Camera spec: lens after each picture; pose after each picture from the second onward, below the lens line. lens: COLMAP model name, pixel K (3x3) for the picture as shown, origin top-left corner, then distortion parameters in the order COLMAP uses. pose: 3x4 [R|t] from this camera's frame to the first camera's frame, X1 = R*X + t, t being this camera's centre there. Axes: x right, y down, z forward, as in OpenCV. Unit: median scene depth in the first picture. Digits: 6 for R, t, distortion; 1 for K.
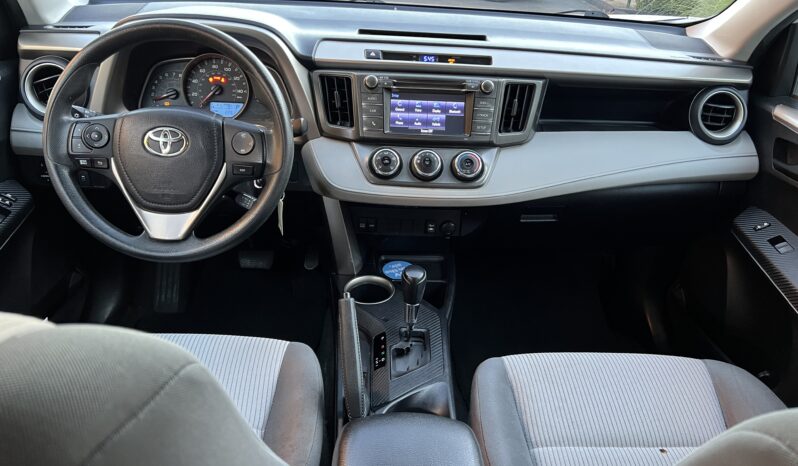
lens RADIAL K [[598.1, 0, 399.0], [0, 598.1, 235.2], [0, 0, 1]] dist [0.047335, -0.071763]
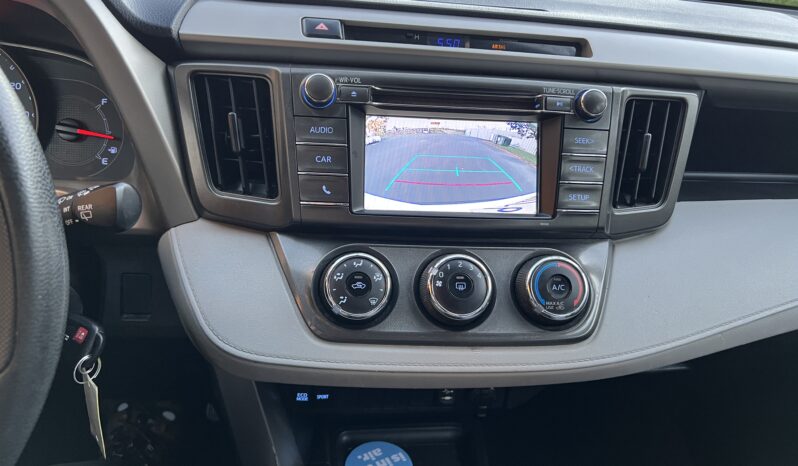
lens RADIAL K [[598.1, 0, 402.9], [0, 598.1, 229.7], [0, 0, 1]] dist [0.047335, -0.071763]
pose [[0.995920, -0.010442, 0.089635, -0.026207], [0.015875, 0.998065, -0.060119, -0.132036], [-0.088833, 0.061296, 0.994159, 0.582345]]
